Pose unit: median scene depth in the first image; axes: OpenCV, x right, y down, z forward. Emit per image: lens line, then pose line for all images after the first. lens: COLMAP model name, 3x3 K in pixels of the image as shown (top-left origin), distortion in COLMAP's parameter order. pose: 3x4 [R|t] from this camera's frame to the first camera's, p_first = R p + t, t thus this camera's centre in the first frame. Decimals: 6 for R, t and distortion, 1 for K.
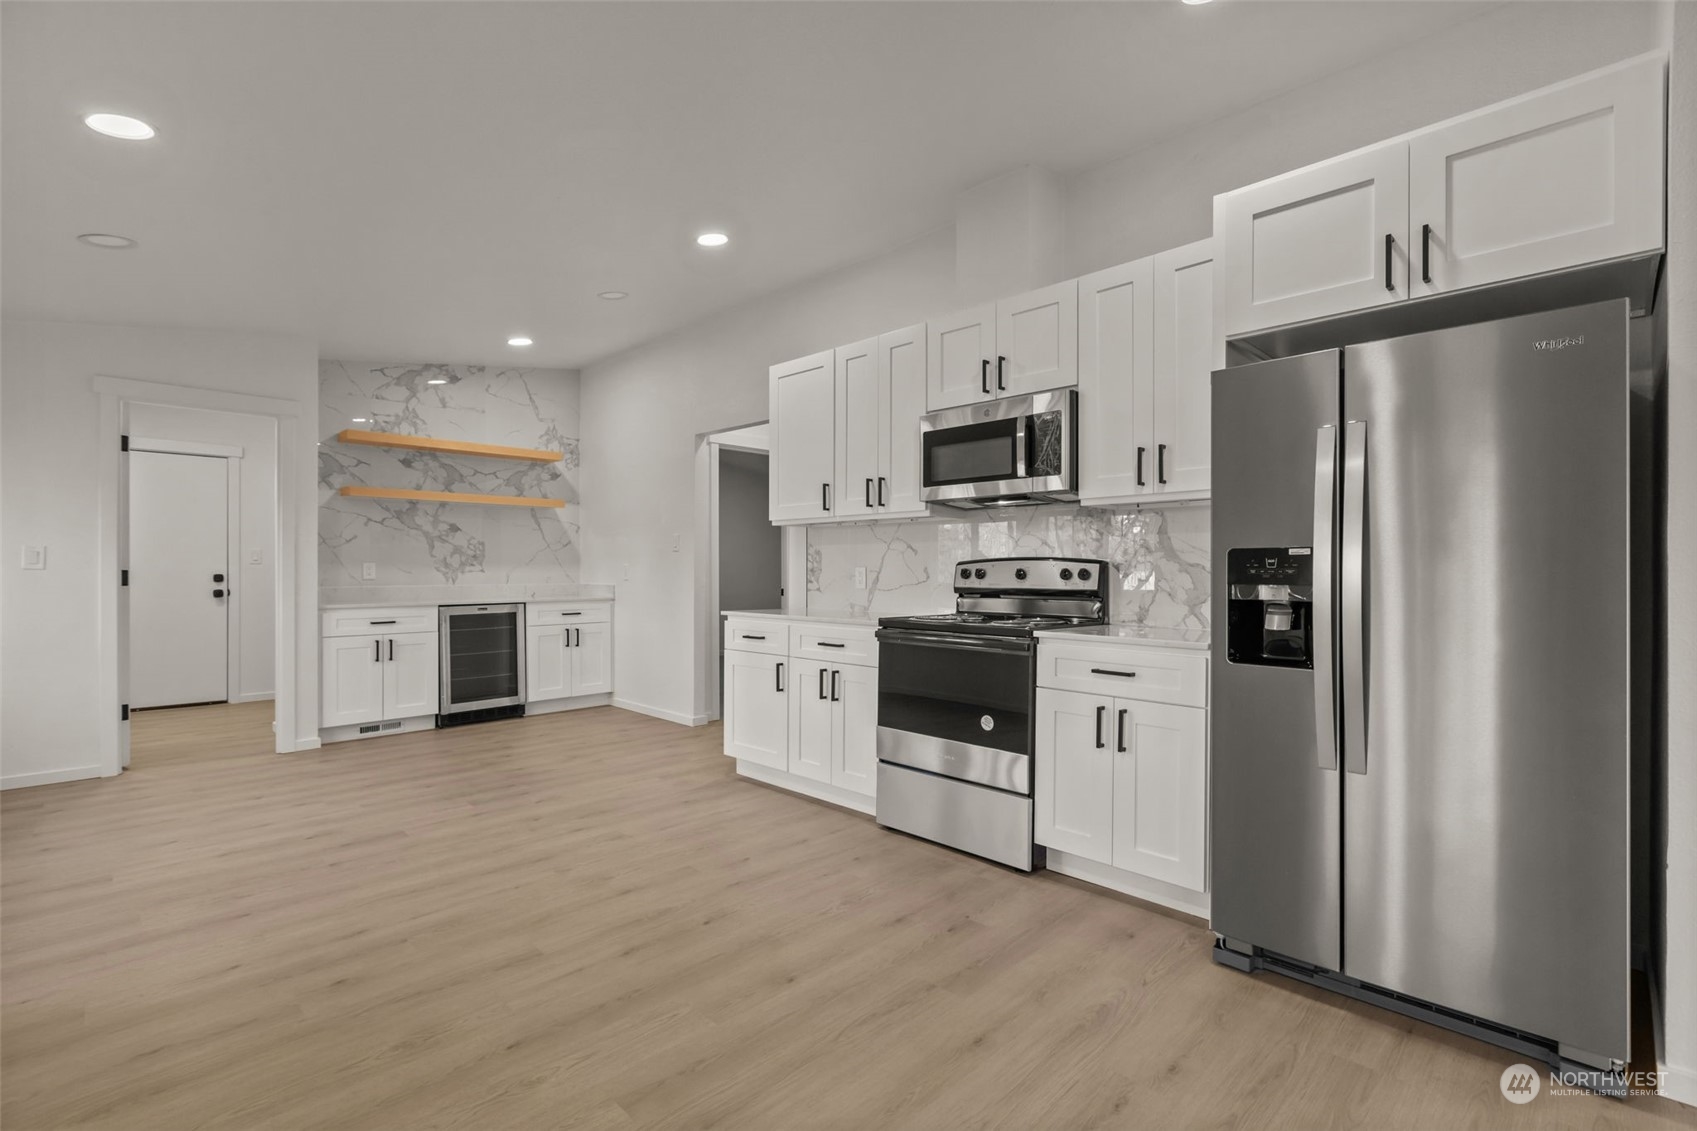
lens RADIAL K [[758.5, 0, 848.5], [0, 758.5, 565.5], [0, 0, 1]] dist [-0.001096, -0.000204]
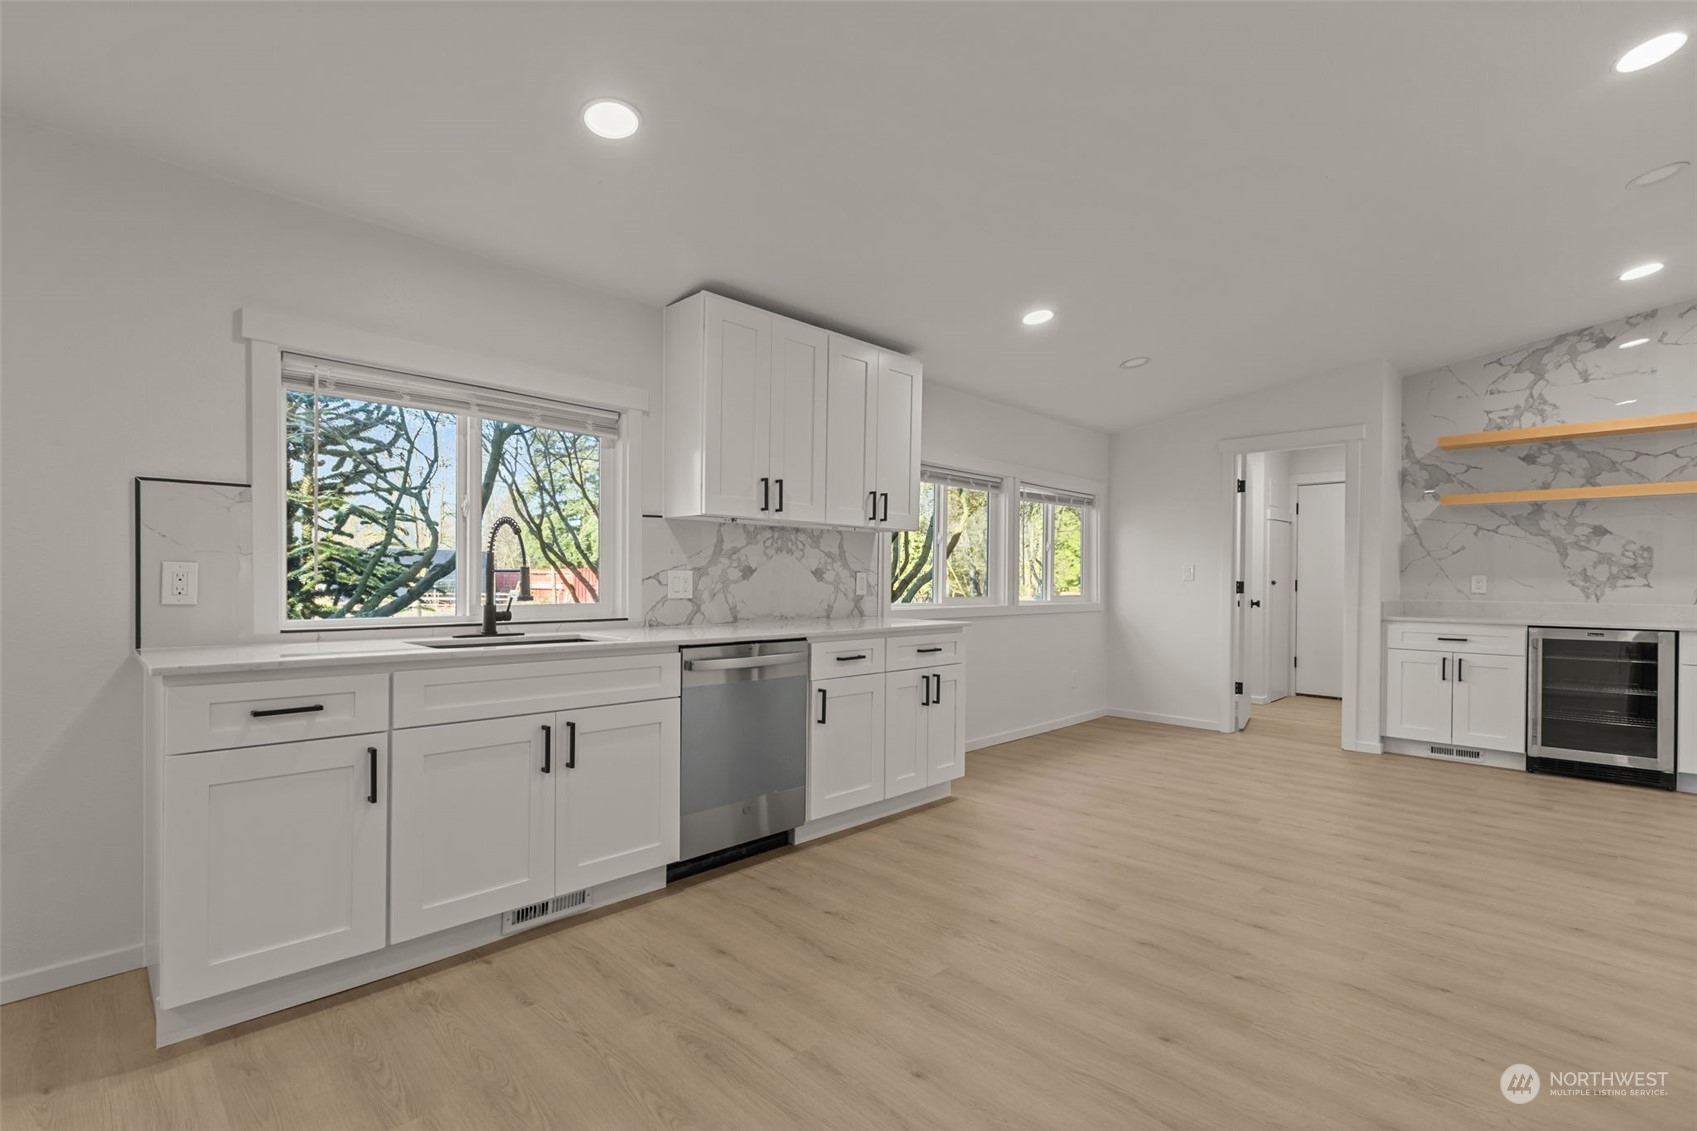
lens RADIAL K [[770.8, 0, 839.6], [0, 770.8, 579.7], [0, 0, 1]] dist [0.001331, 0.000202]
pose [[-0.005230, 0.001013, -0.999986, 0.338302], [-0.002136, 0.999997, 0.001024, 0.002461], [0.999984, 0.002141, -0.005228, 0.252137]]
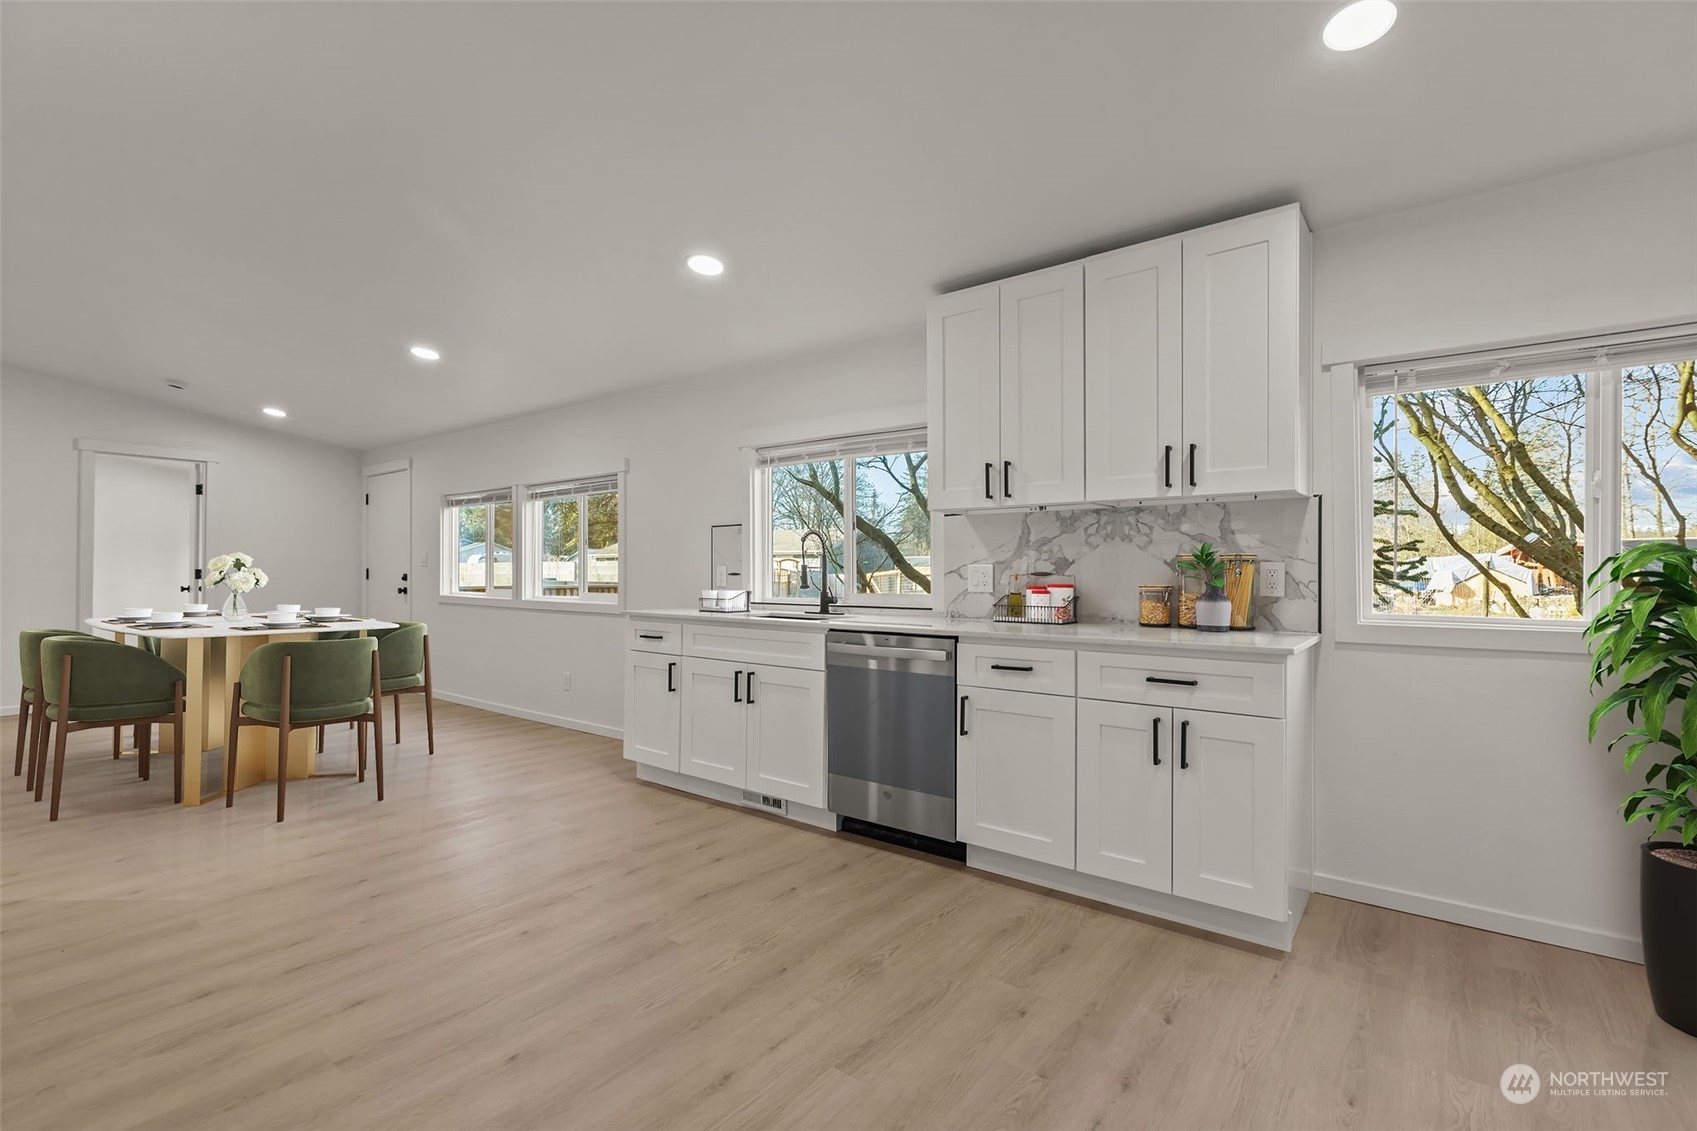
lens RADIAL K [[758.5, 0, 848.5], [0, 758.5, 565.5], [0, 0, 1]] dist [-0.001096, -0.000204]
pose [[-0.992293, -0.003157, -0.123876, -0.137324], [-0.001364, 0.999893, -0.014553, 0.006064], [0.123908, -0.014272, -0.992191, 0.765603]]
